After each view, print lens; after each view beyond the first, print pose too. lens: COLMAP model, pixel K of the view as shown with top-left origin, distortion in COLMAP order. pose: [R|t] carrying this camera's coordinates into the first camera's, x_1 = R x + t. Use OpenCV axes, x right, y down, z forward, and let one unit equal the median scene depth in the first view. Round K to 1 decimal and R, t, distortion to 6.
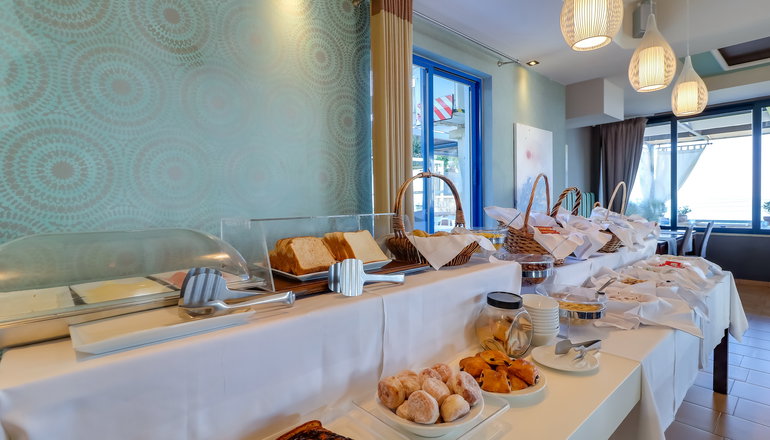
lens RADIAL K [[386.4, 0, 381.5], [0, 386.4, 218.6], [0, 0, 1]] dist [0.000333, -0.000225]
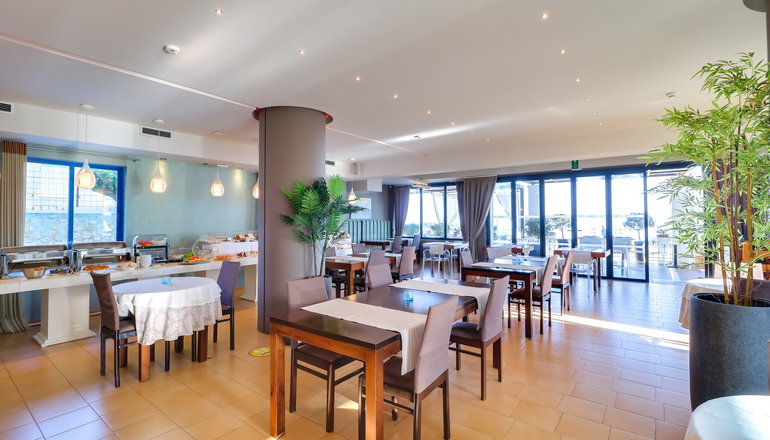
lens RADIAL K [[353.9, 0, 379.5], [0, 353.9, 210.5], [0, 0, 1]] dist [-0.003521, -0.001194]
pose [[0.981058, 0.023005, 0.192345, 0.498152], [-0.010482, 0.997773, -0.065872, 0.007730], [-0.193432, 0.062608, 0.979114, -2.839486]]
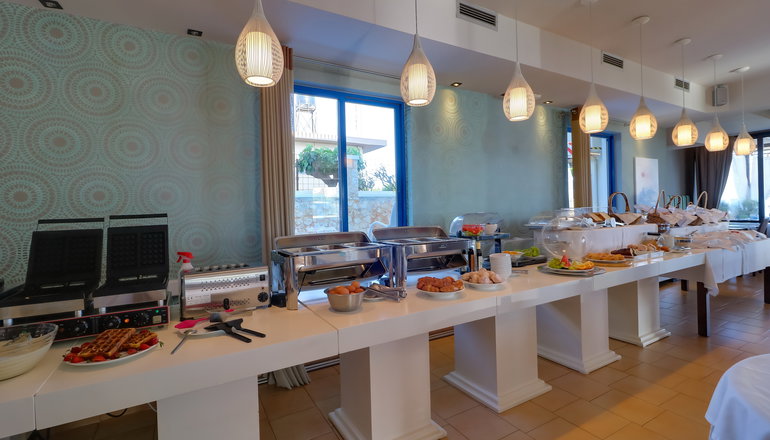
lens RADIAL K [[353.9, 0, 378.0], [0, 353.9, 214.5], [0, 0, 1]] dist [-0.003521, -0.001194]
pose [[0.975183, -0.005328, -0.221337, -0.725558], [0.001462, 0.999844, -0.017625, 0.061405], [0.221397, 0.016864, 0.975038, -1.348304]]
